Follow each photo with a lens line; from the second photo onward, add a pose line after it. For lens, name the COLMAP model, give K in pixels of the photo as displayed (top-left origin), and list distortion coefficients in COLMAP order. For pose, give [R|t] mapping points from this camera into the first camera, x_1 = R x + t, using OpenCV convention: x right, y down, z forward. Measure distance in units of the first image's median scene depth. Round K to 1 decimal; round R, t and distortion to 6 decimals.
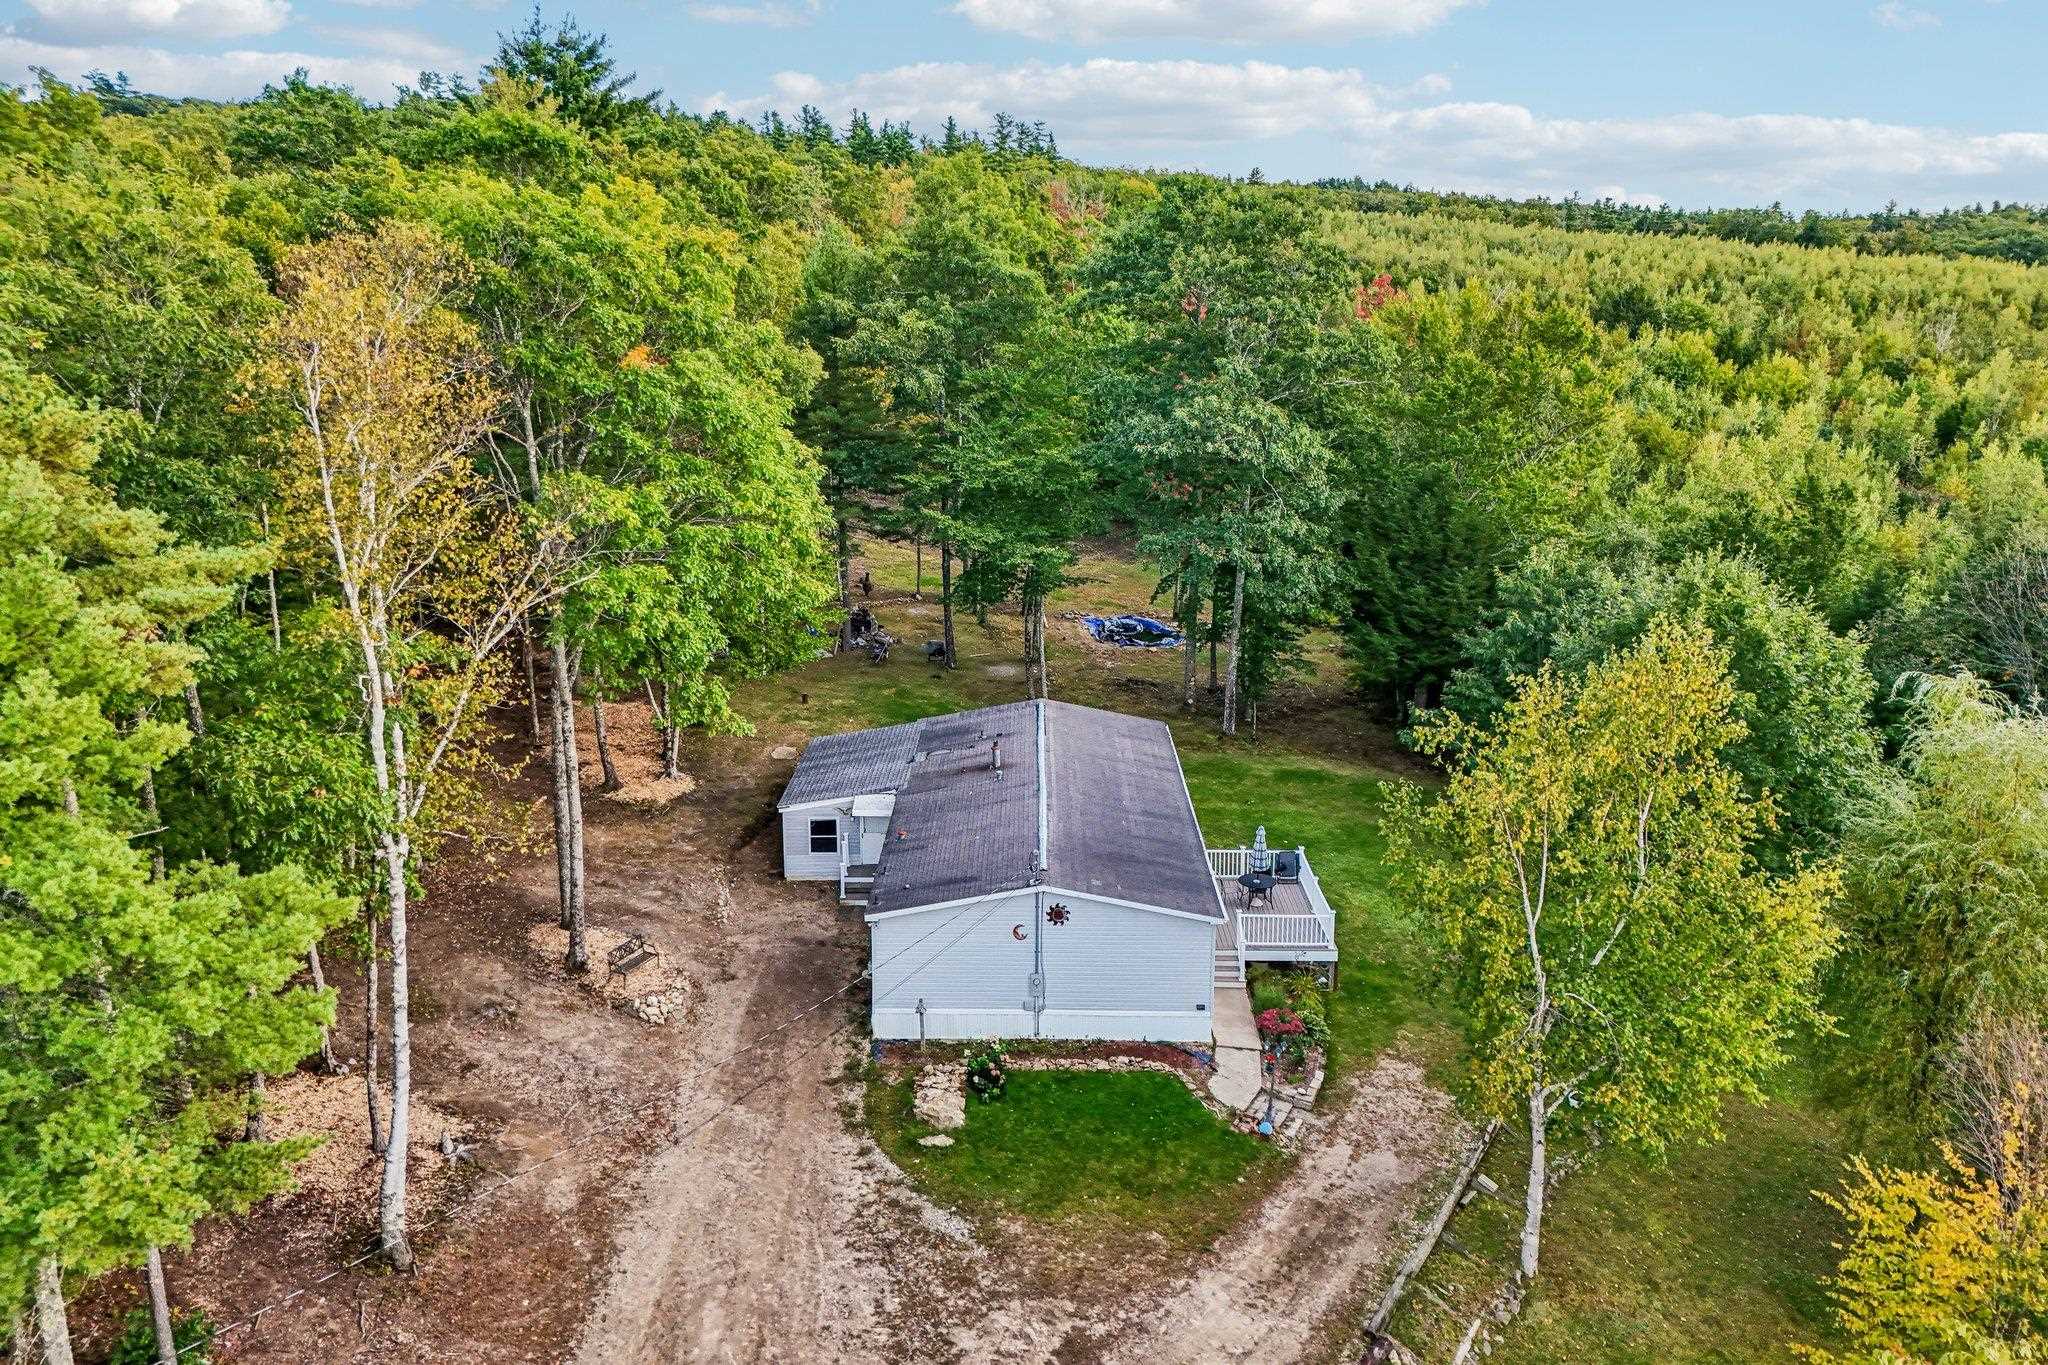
lens RADIAL K [[1496.0, 0, 1020.4], [0, 1496.0, 693.4], [0, 0, 1]] dist [0.087062, -0.097116]
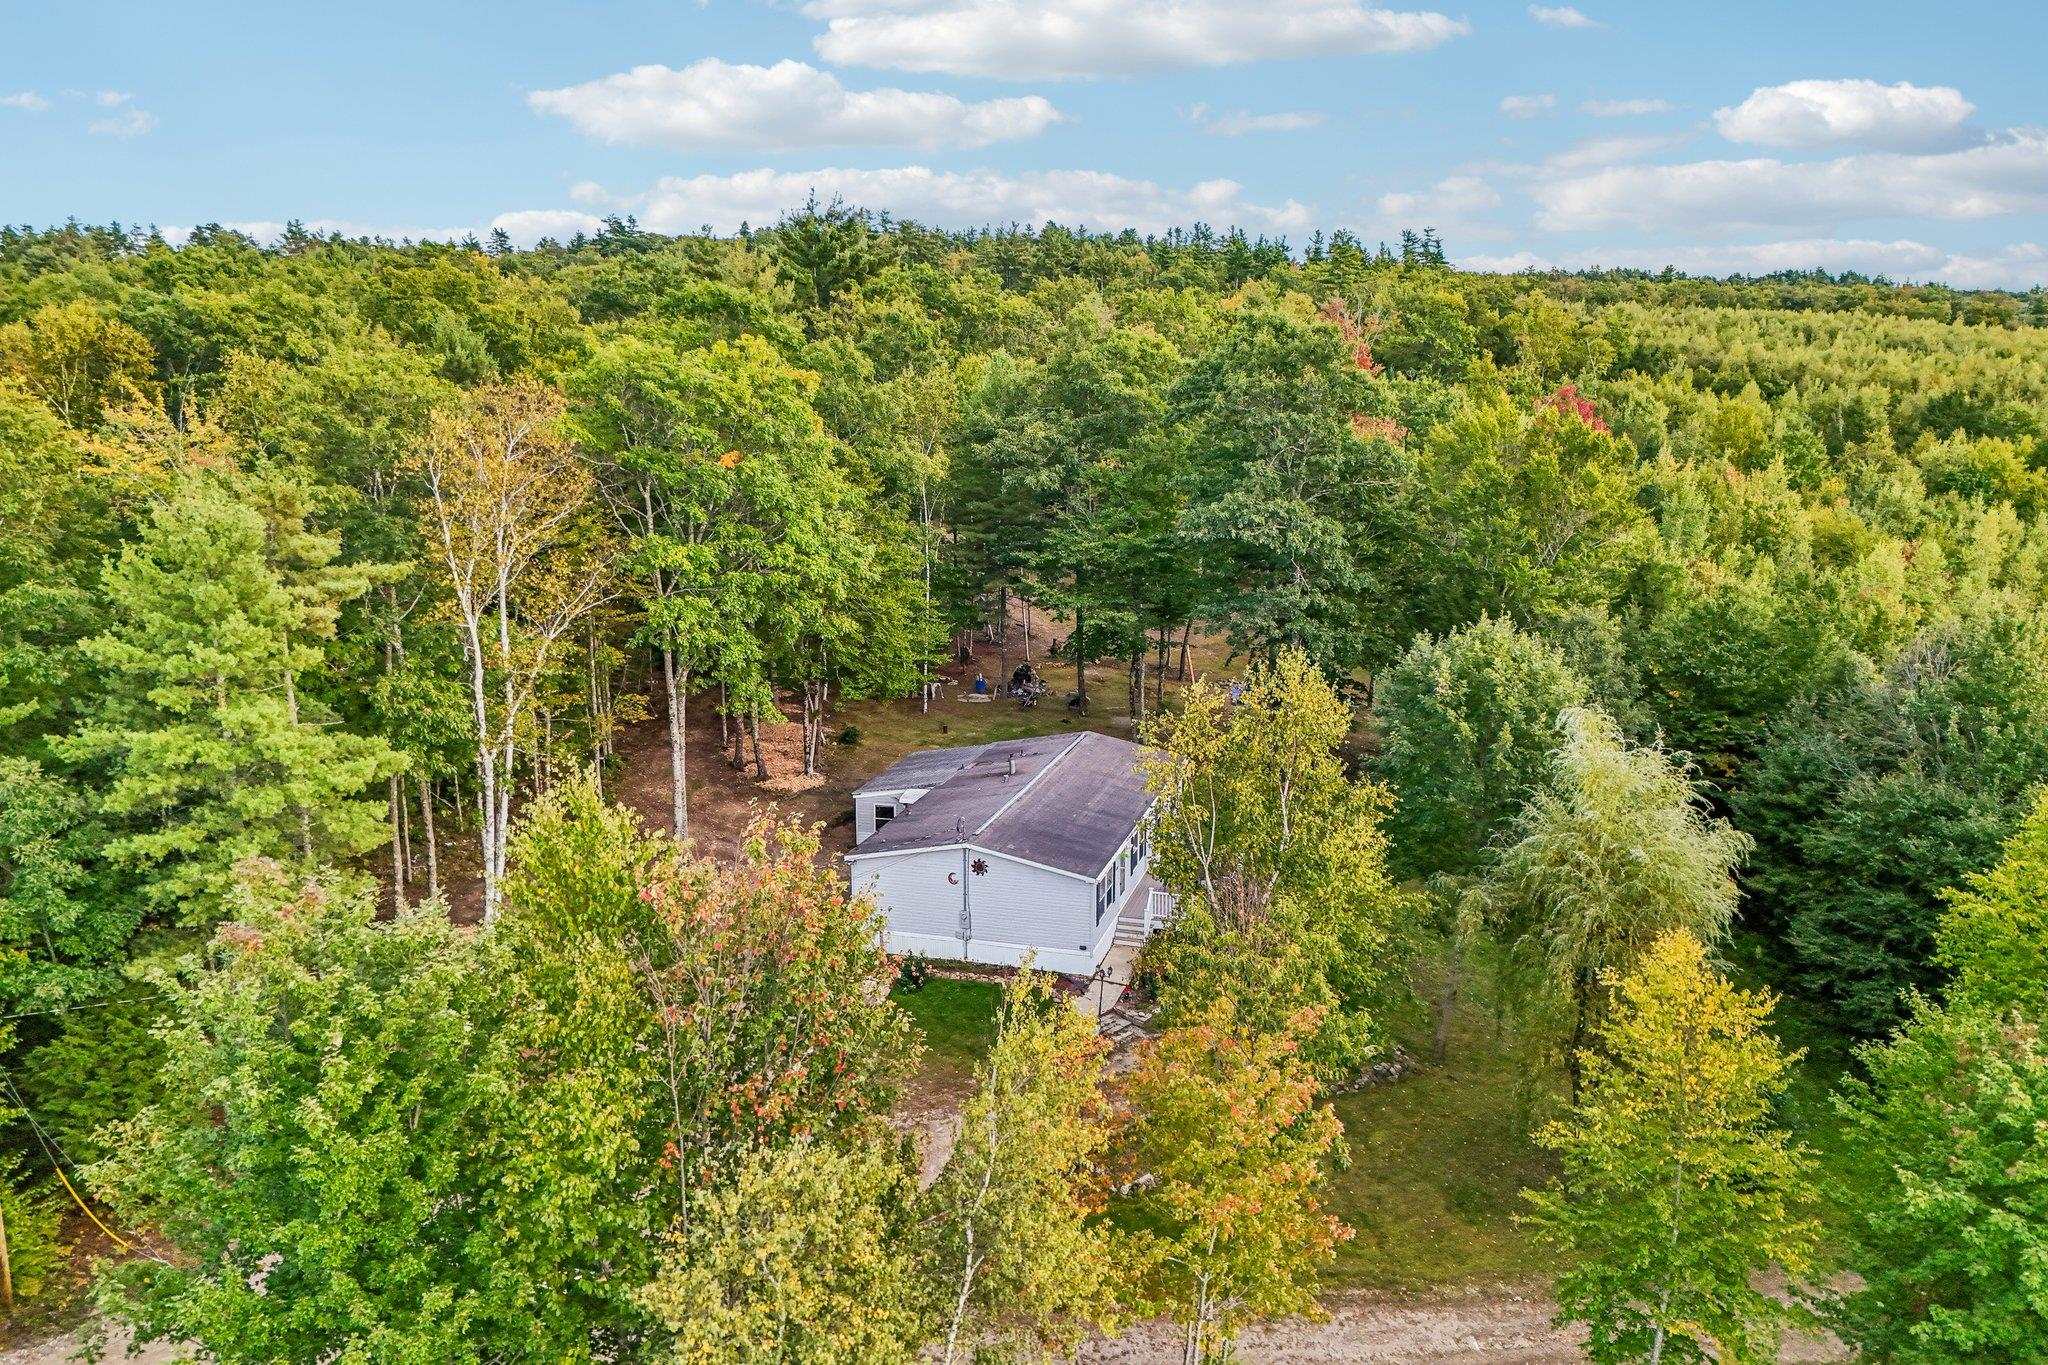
lens RADIAL K [[1496.0, 0, 1020.4], [0, 1496.0, 693.4], [0, 0, 1]] dist [0.087062, -0.097116]
pose [[0.962692, 0.049341, -0.266063, 0.404242], [-0.066116, 0.996325, -0.054459, 0.061098], [0.262398, 0.070018, 0.962416, -0.295805]]
